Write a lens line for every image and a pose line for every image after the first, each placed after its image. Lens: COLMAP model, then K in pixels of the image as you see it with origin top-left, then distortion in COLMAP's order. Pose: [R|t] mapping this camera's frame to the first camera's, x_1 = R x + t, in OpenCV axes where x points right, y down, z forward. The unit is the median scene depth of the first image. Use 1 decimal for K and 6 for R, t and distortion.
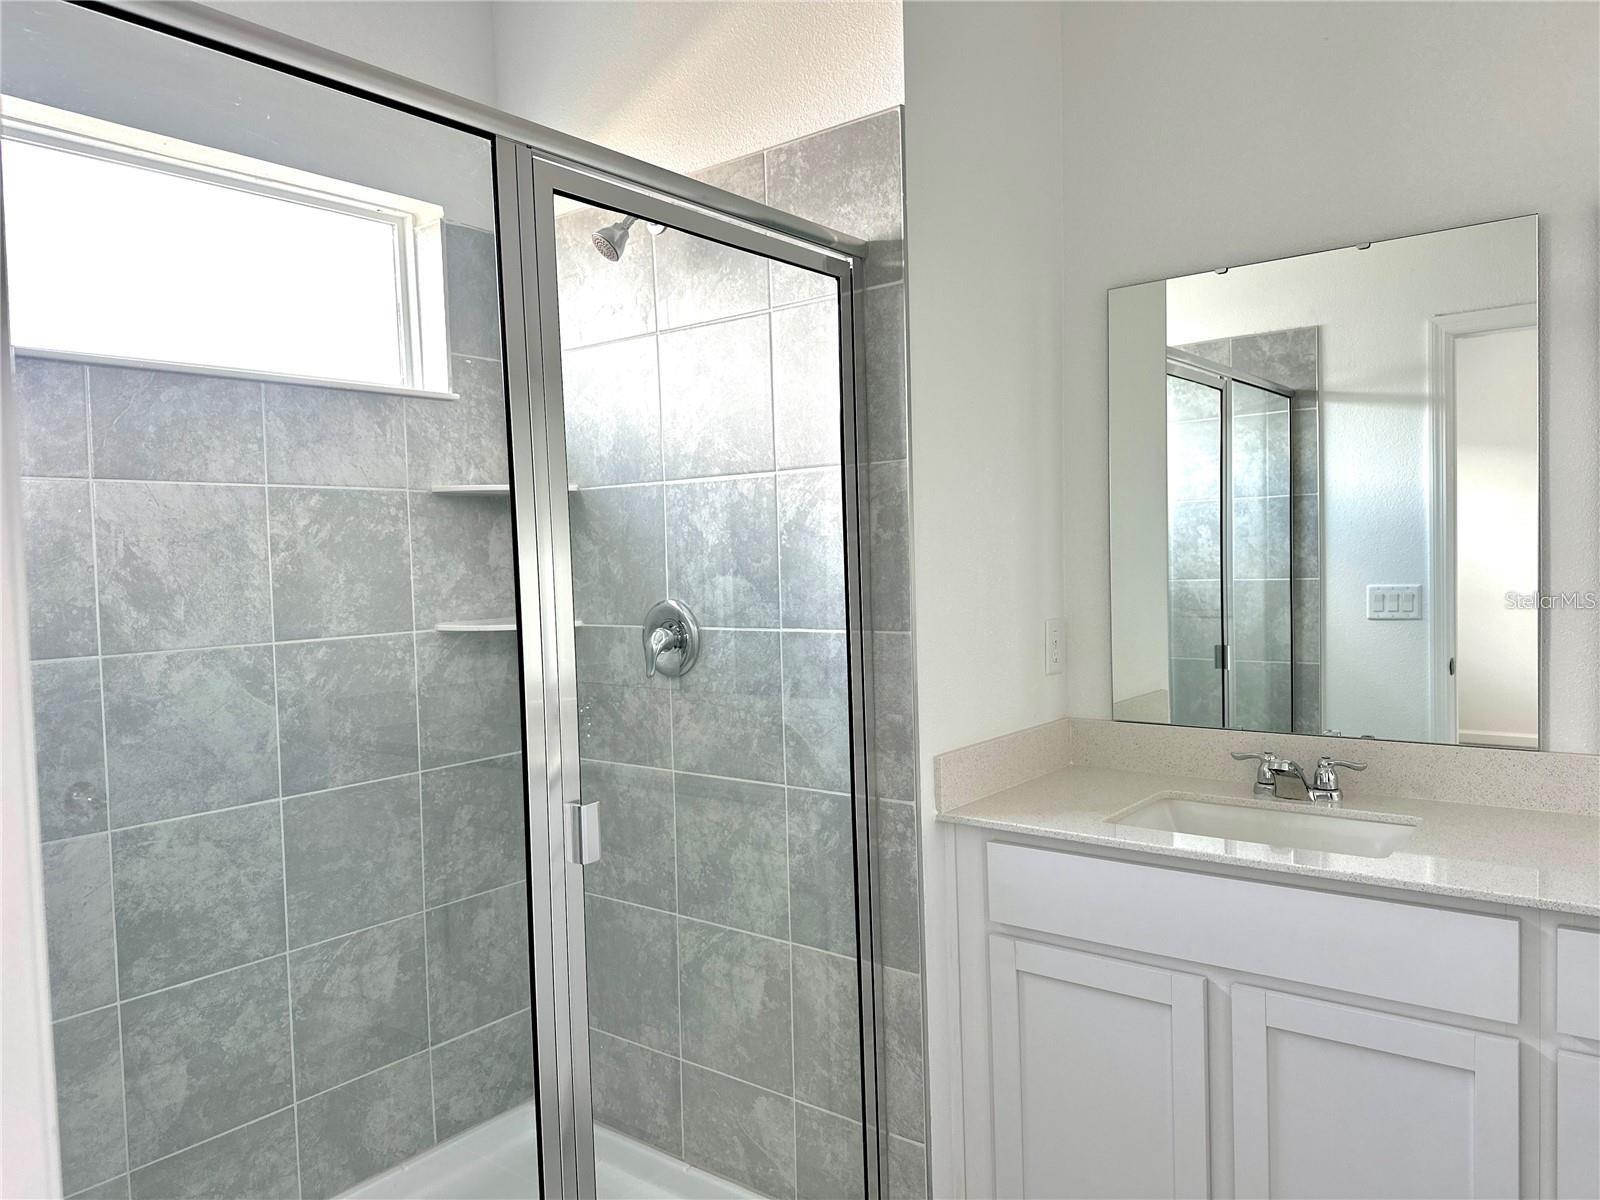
lens RADIAL K [[1125.8, 0, 801.5], [0, 1125.8, 600.1], [0, 0, 1]] dist [0.016672, -0.026288]
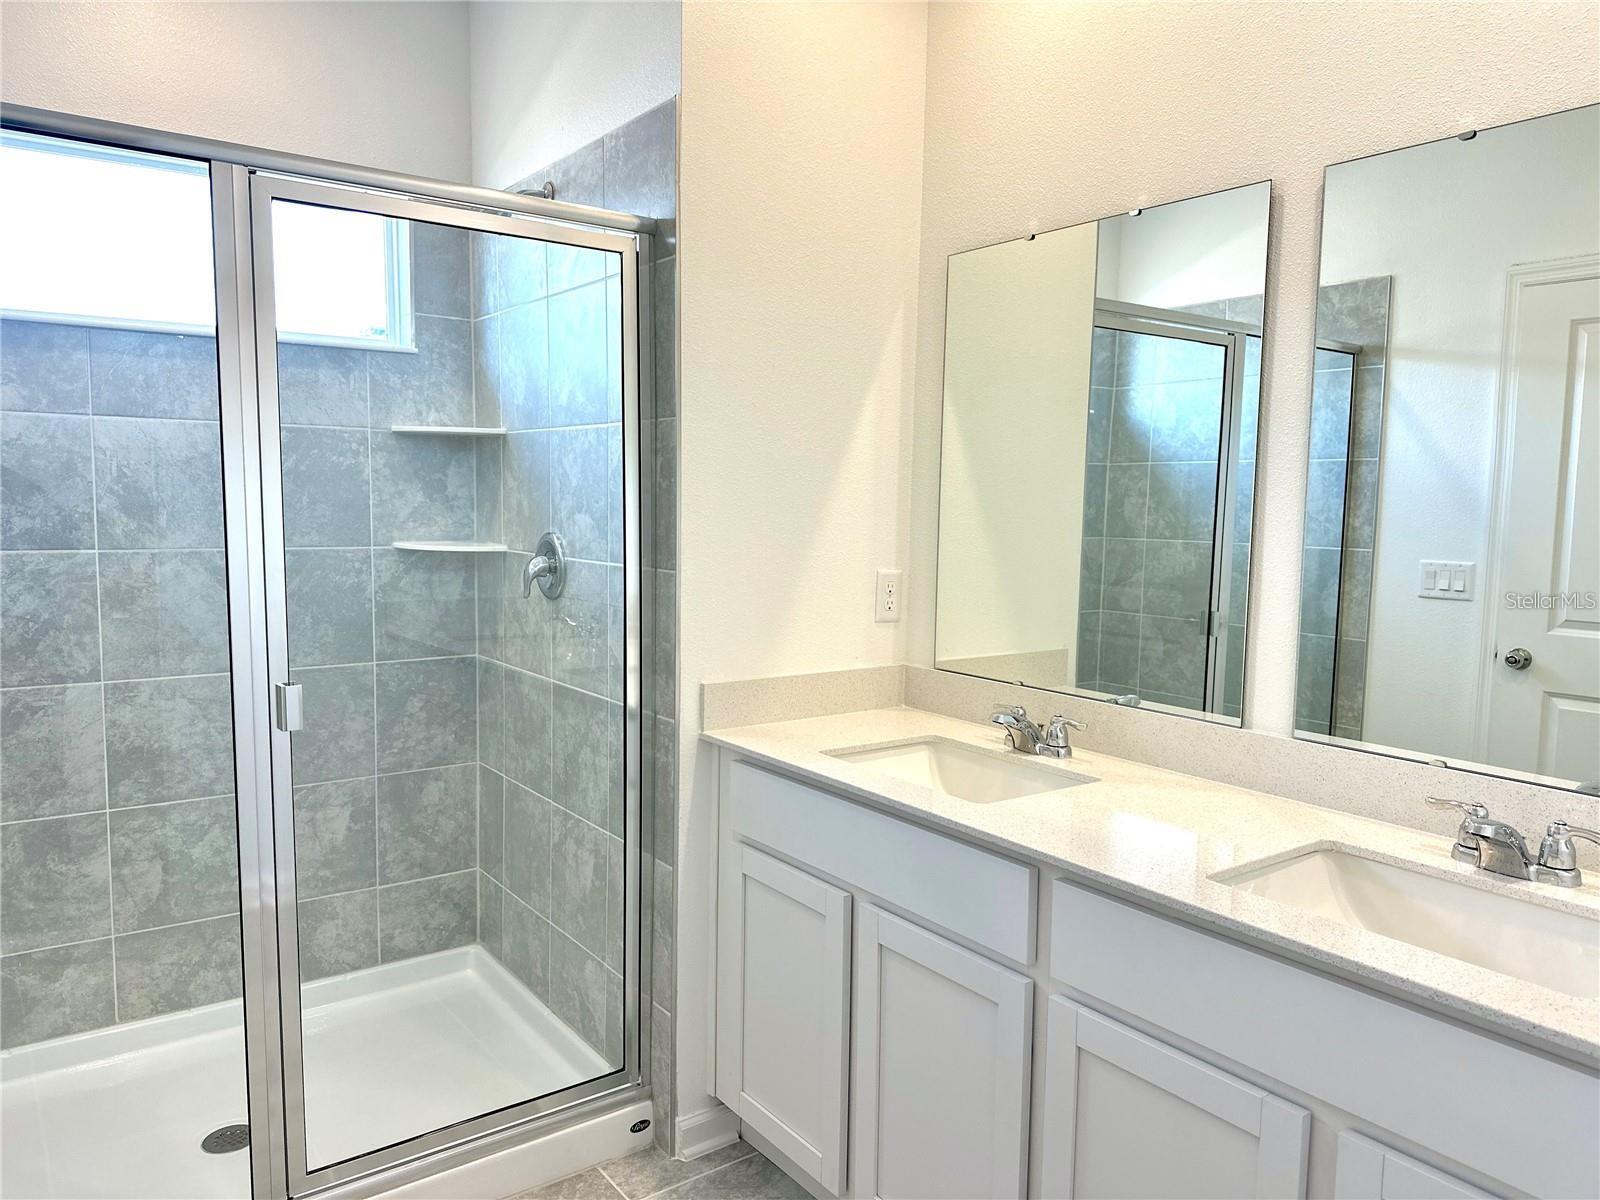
lens RADIAL K [[1125.8, 0, 789.8], [0, 1125.8, 605.1], [0, 0, 1]] dist [0.016672, -0.026288]
pose [[0.962785, 0.070837, -0.260819, 0.438956], [-0.055354, 0.996266, 0.066250, -0.016227], [0.264539, -0.049347, 0.963112, -0.054194]]
